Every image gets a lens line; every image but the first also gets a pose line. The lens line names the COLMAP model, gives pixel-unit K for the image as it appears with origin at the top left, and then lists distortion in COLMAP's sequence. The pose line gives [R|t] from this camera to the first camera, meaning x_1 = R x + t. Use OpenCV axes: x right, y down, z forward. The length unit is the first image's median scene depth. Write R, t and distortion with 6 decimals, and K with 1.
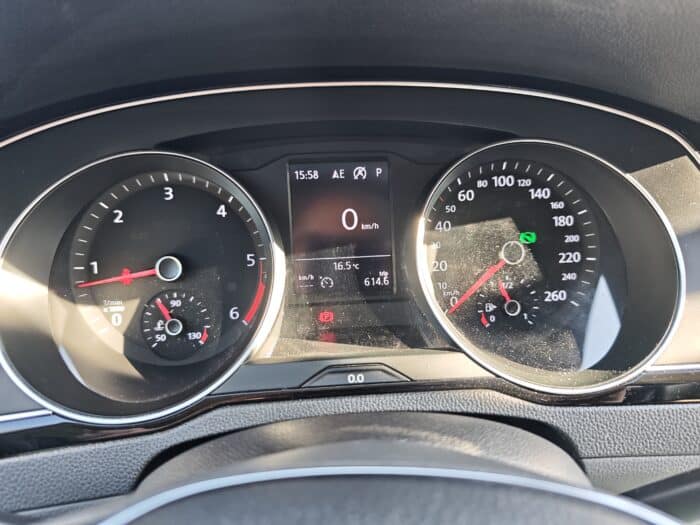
lens RADIAL K [[486.8, 0, 354.1], [0, 486.8, 264.2], [0, 0, 1]] dist [-0.005943, 0.001918]
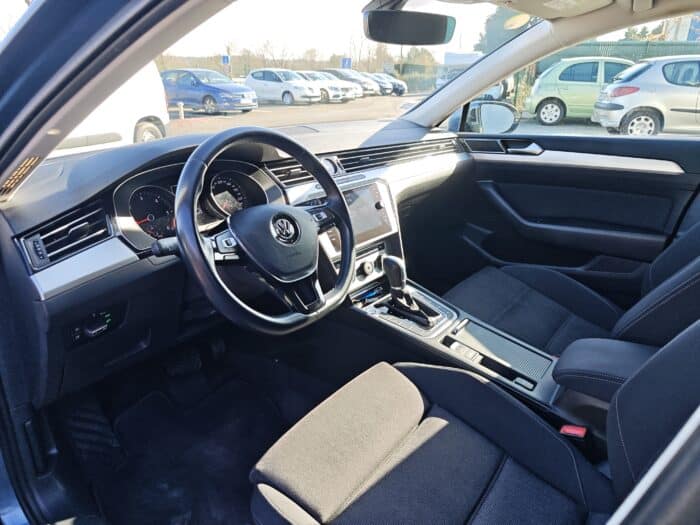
lens RADIAL K [[486.8, 0, 354.1], [0, 486.8, 264.2], [0, 0, 1]] dist [-0.005943, 0.001918]
pose [[0.669992, -0.253979, 0.697571, -1.917721], [0.264217, 0.959709, 0.095650, 0.381824], [-0.693758, 0.120226, 0.710102, -2.502982]]
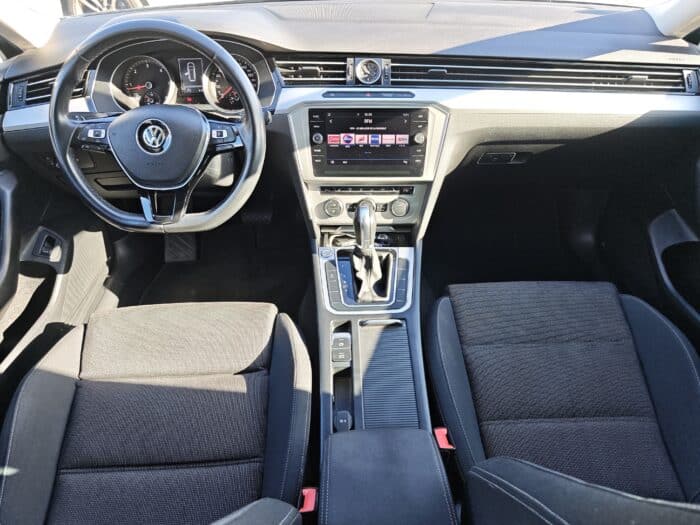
lens RADIAL K [[477.0, 0, 359.9], [0, 477.0, 271.6], [0, 0, 1]] dist [-0.001638, 0.001694]
pose [[0.998412, 0.042520, -0.036940, 1.562276], [-0.028110, 0.944473, 0.327386, 0.121443], [0.048809, -0.325828, 0.944168, -3.120585]]
